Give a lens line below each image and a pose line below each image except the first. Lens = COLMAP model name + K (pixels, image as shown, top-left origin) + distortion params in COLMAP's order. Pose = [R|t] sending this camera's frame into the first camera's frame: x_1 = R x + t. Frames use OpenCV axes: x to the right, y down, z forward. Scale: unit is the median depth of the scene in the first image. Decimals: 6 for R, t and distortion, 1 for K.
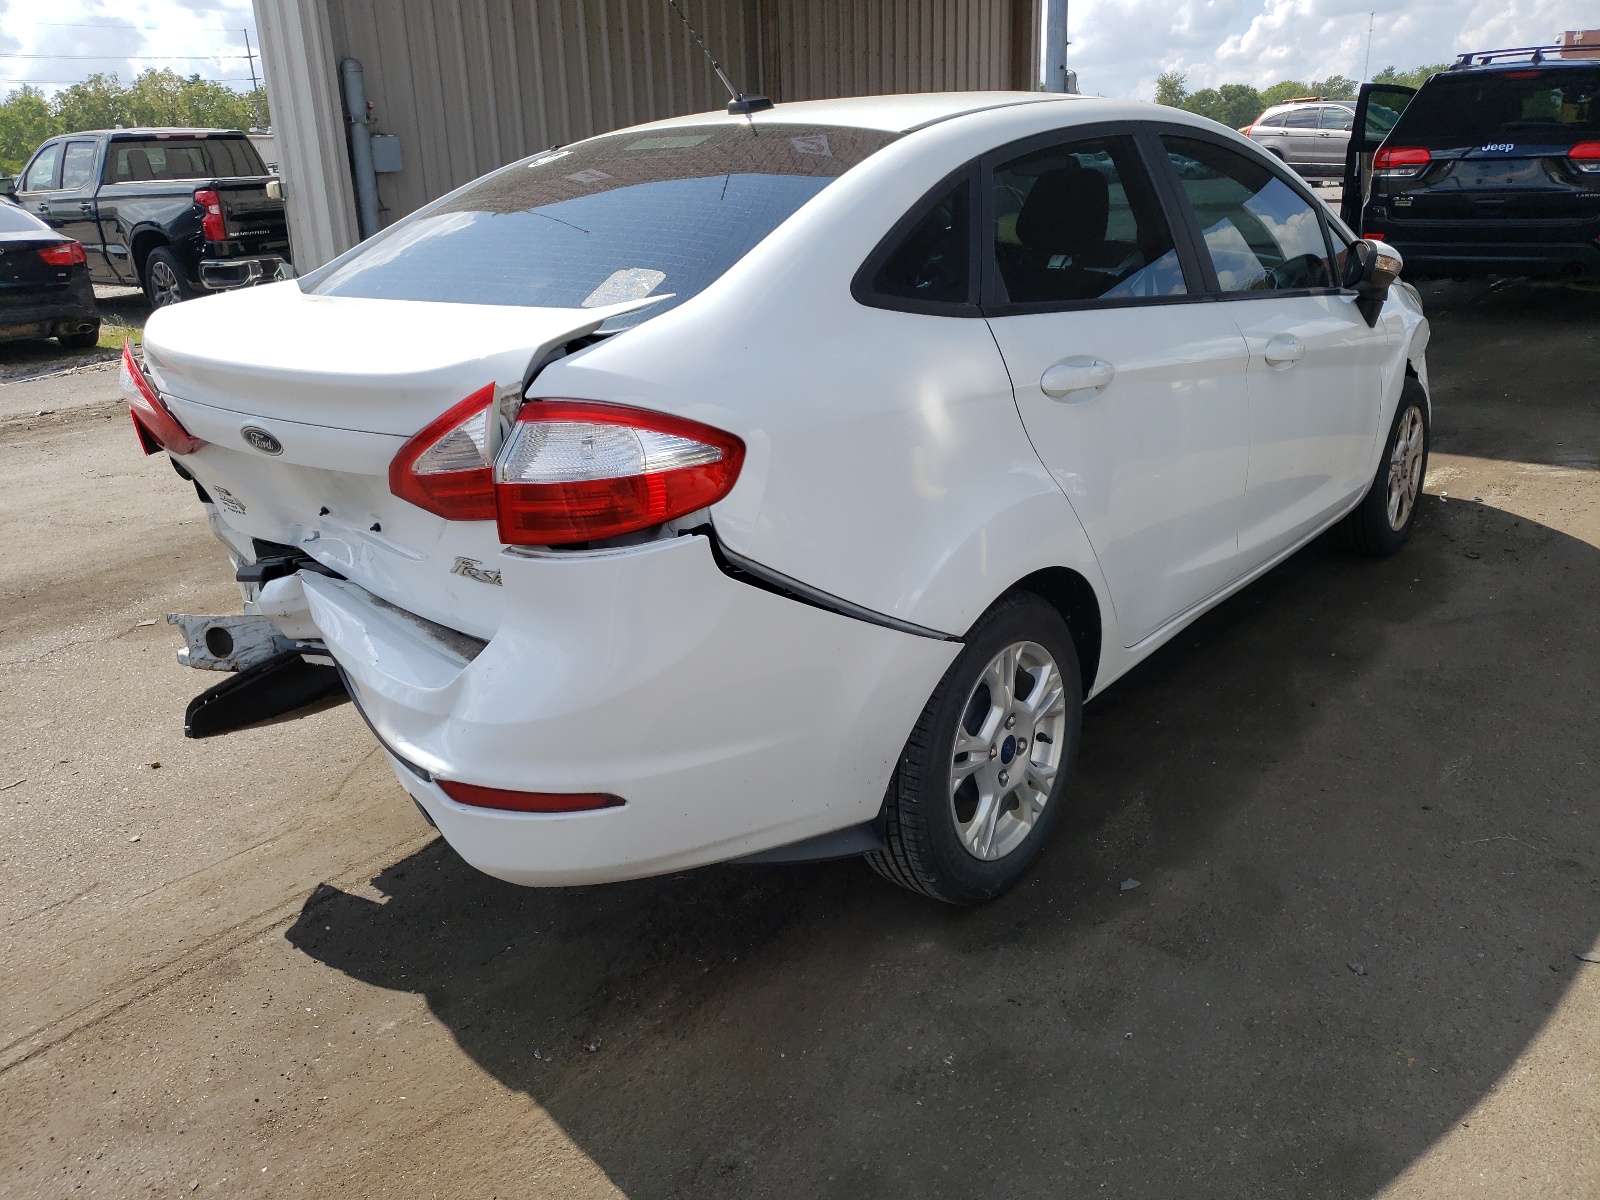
lens RADIAL K [[1206.7, 0, 799.5], [0, 1206.7, 600.0], [0, 0, 1]] dist [0.000171, 0.000158]
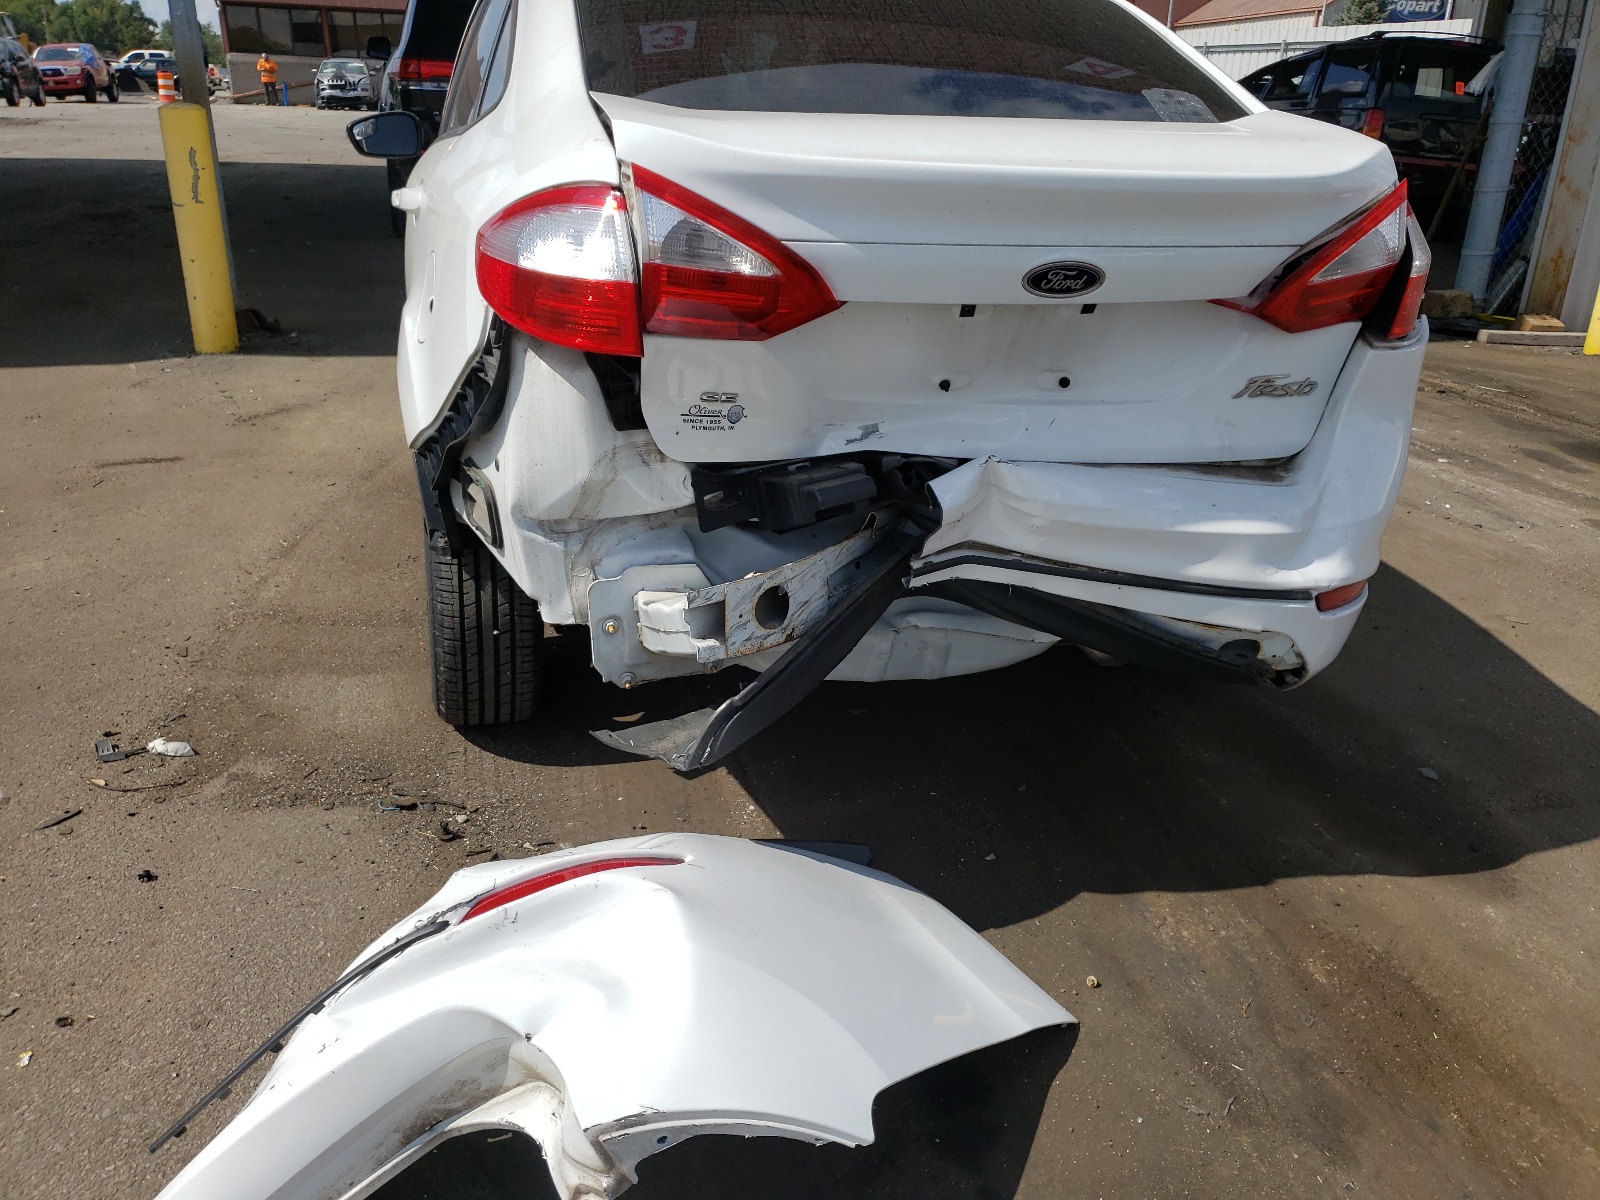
lens RADIAL K [[1206.7, 0, 799.9], [0, 1206.7, 600.4], [0, 0, 1]] dist [0.000171, 0.000158]
pose [[0.632652, -0.270225, 0.725762, -1.194474], [0.230451, 0.960385, 0.156697, -0.094939], [-0.739354, 0.068118, 0.669862, 0.598171]]
